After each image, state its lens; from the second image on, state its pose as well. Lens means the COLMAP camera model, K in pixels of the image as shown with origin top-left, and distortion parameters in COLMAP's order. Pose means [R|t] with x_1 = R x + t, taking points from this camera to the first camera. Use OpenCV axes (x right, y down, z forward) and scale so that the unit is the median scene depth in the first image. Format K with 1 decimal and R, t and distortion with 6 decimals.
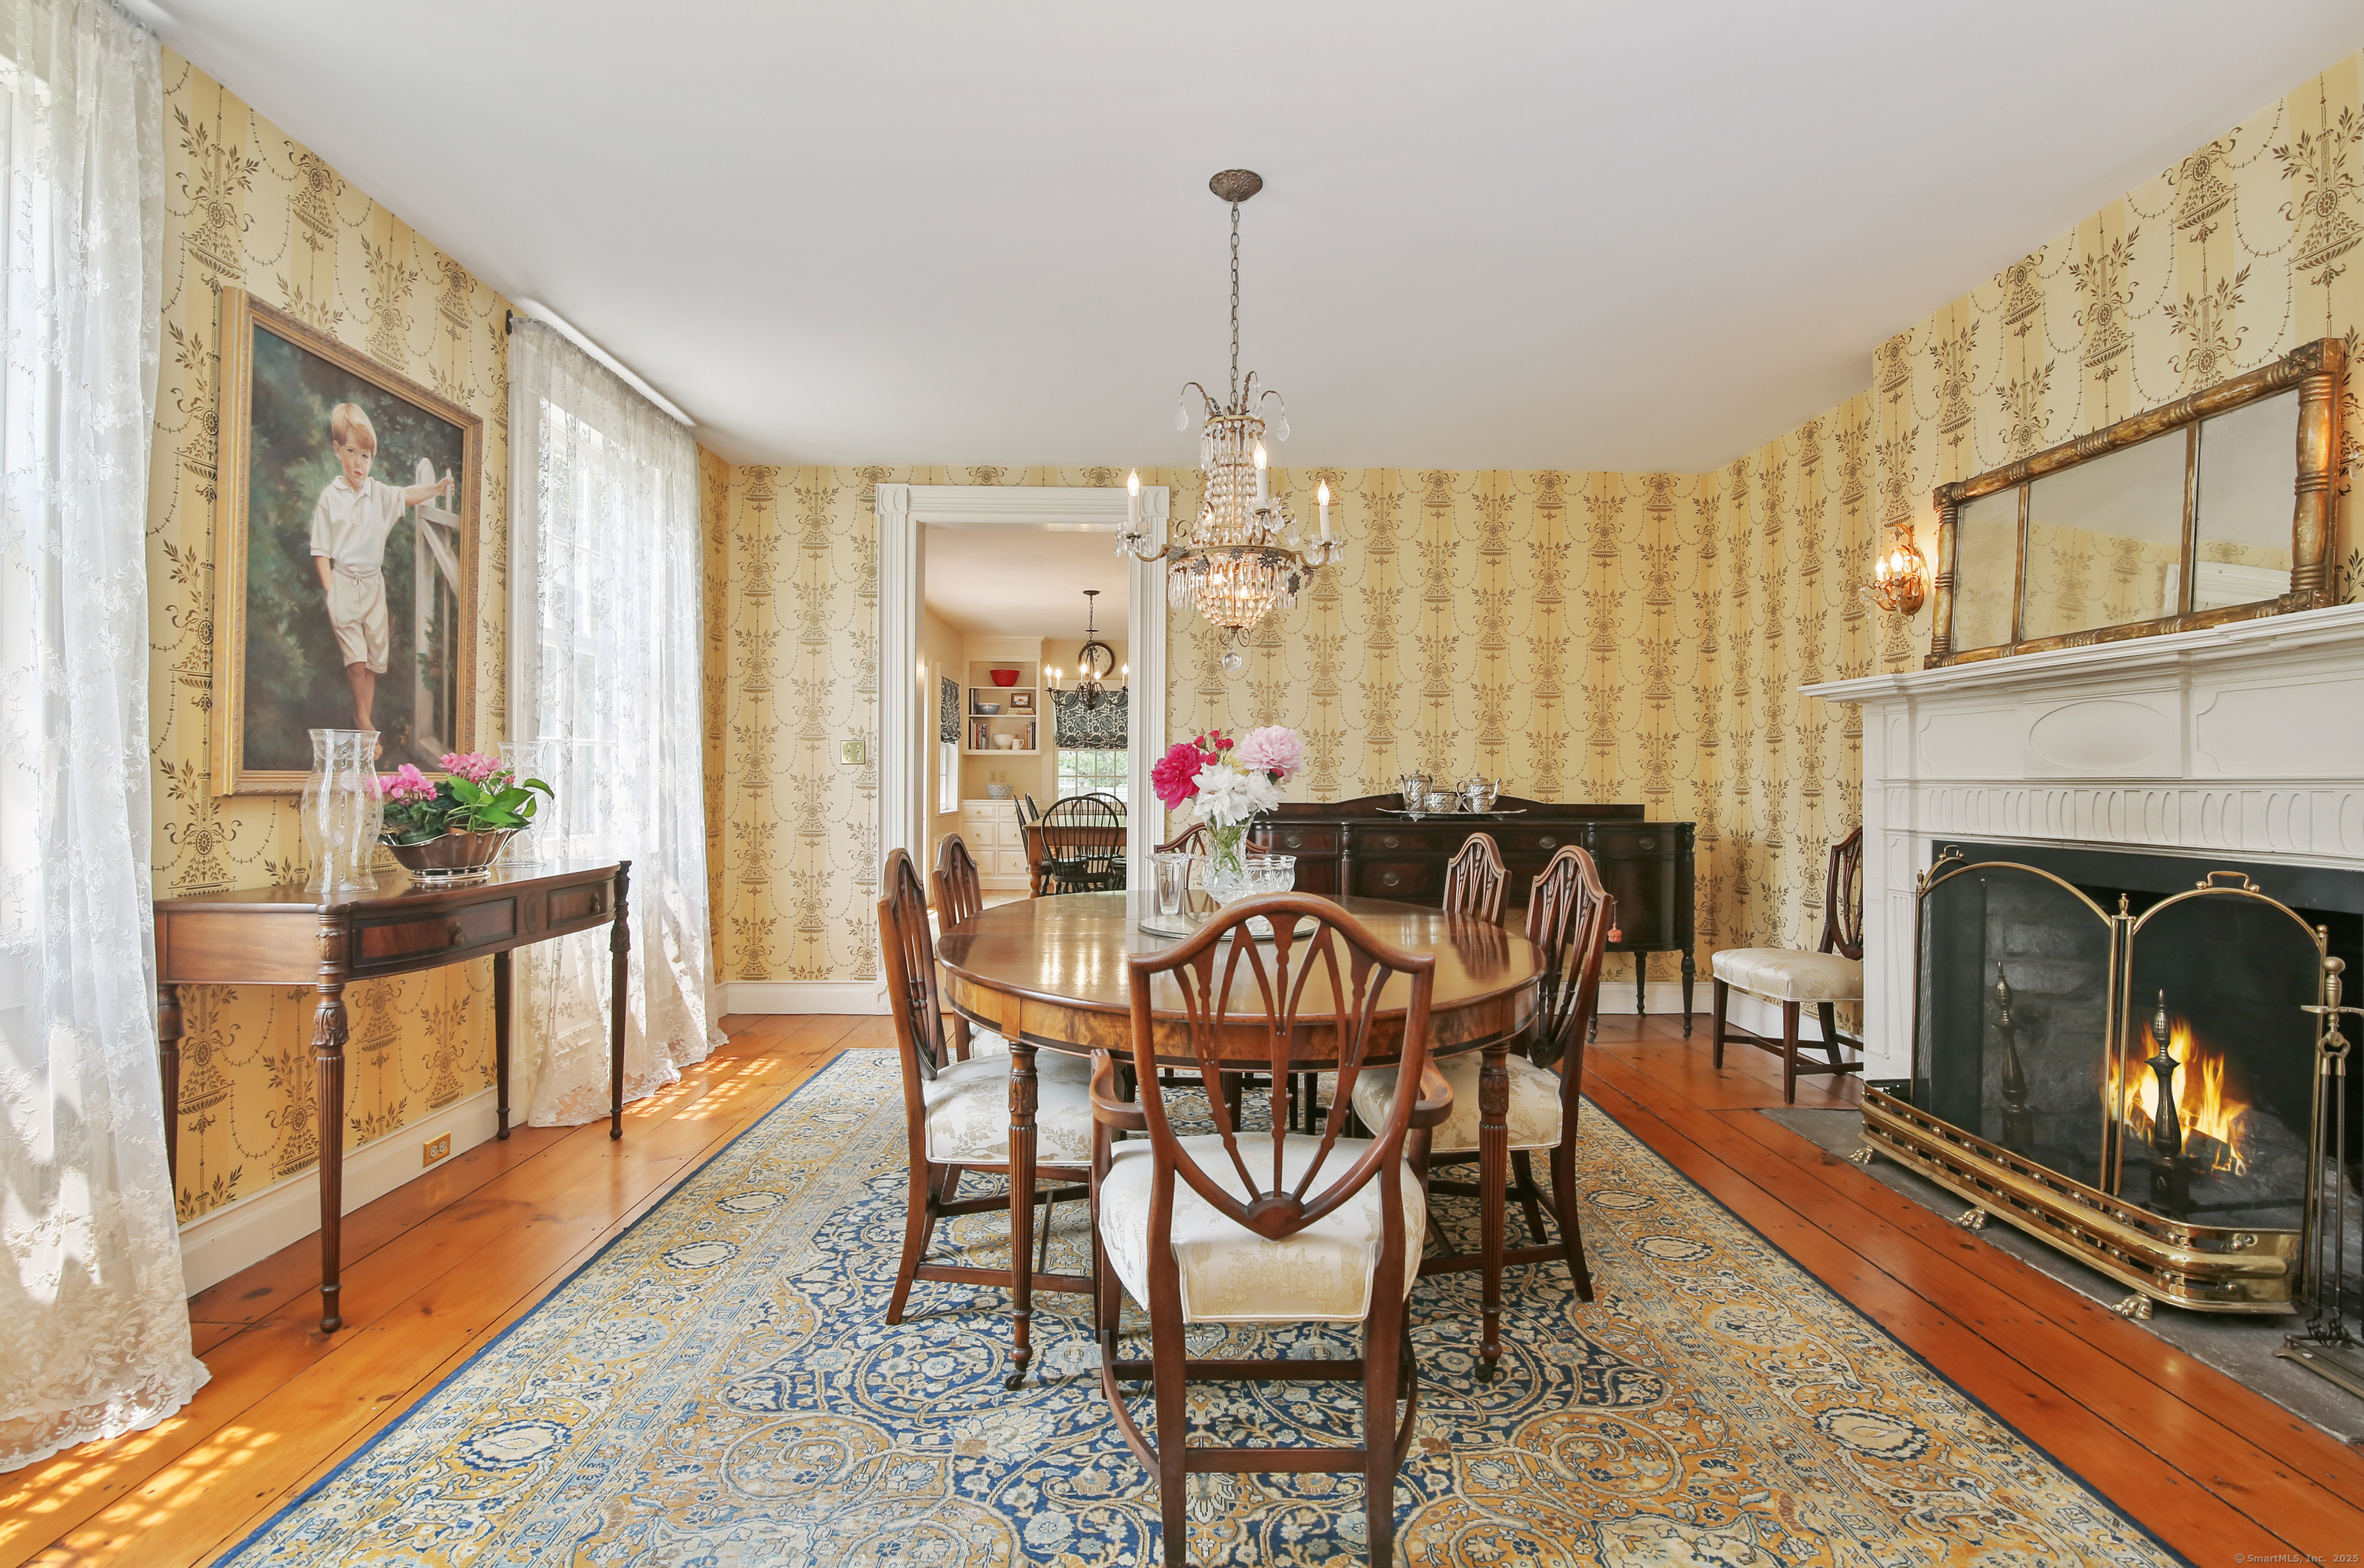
lens RADIAL K [[1080.6, 0, 1177.2], [0, 1080.6, 786.7], [0, 0, 1]] dist [-0.017808, 0.001247]
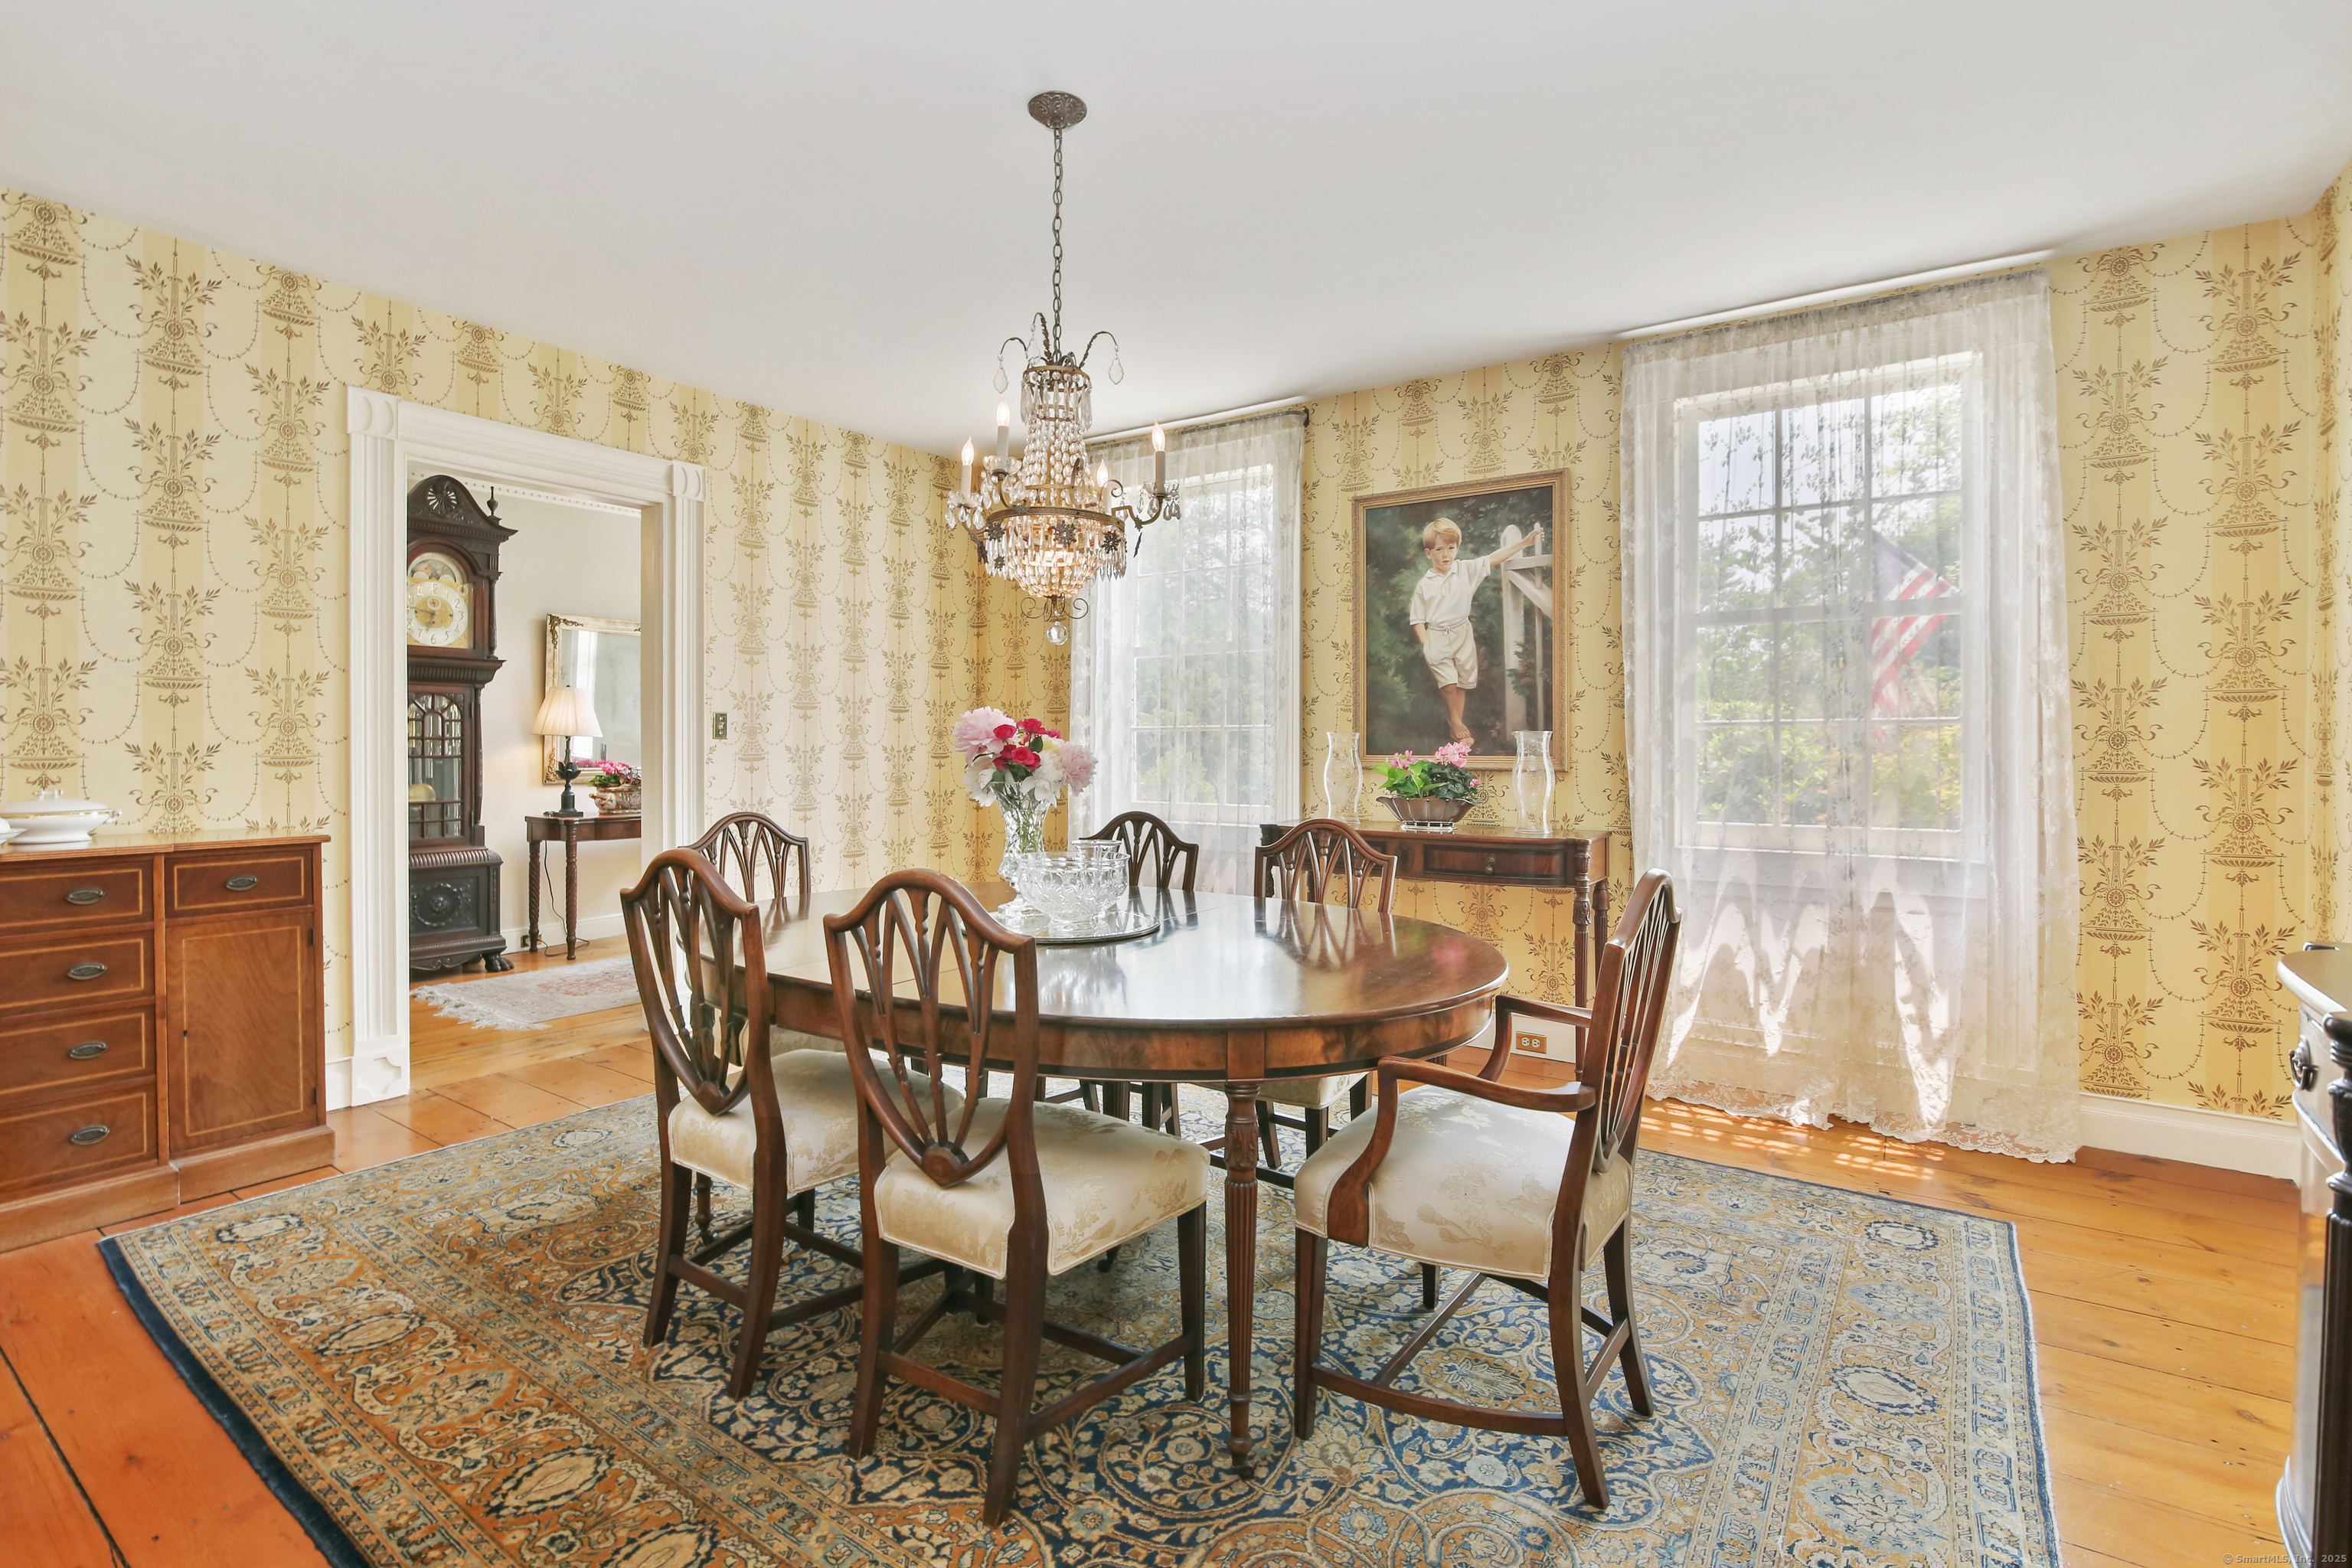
lens RADIAL K [[1075.3, 0, 1169.8], [0, 1075.3, 760.3], [0, 0, 1]] dist [-0.017808, 0.001247]
pose [[-0.581871, 0.005132, -0.813265, 0.691688], [-0.009930, 0.999861, 0.013414, -0.023127], [0.813221, 0.015881, -0.581739, 1.512628]]
